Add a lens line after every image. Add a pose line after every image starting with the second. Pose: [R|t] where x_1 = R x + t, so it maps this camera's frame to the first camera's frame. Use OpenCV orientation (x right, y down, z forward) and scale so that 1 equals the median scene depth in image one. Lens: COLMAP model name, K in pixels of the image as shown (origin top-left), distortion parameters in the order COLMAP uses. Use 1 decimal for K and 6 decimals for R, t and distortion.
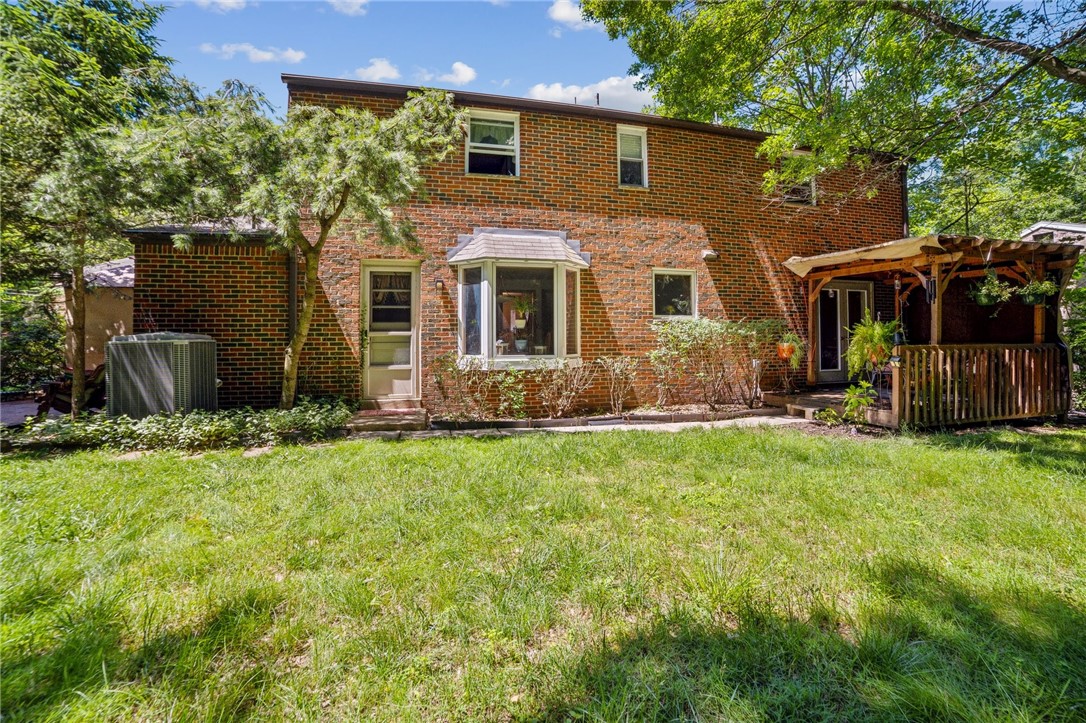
lens RADIAL K [[473.3, 0, 571.0], [0, 473.3, 336.2], [0, 0, 1]] dist [-0.038262, 0.000200]
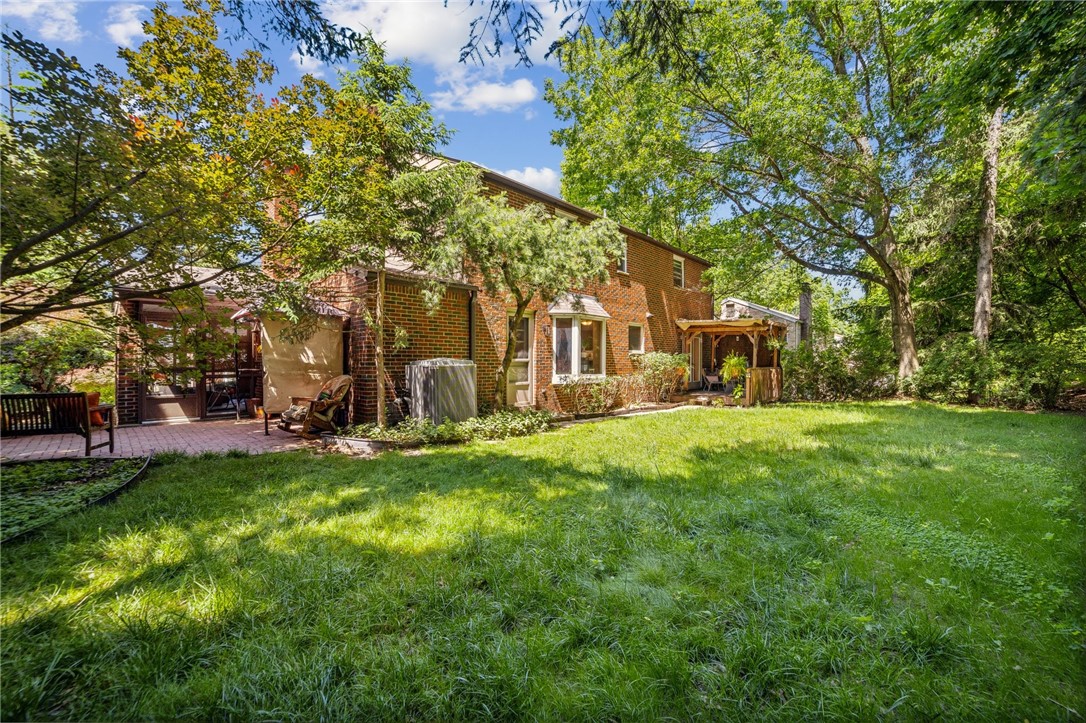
lens RADIAL K [[459.8, 0, 549.6], [0, 459.8, 344.8], [0, 0, 1]] dist [-0.034534, 0.000159]
pose [[0.810082, 0.023929, 0.585828, -1.111309], [-0.007272, 0.999500, -0.030770, -0.009656], [-0.586271, 0.020666, 0.809851, -0.177270]]
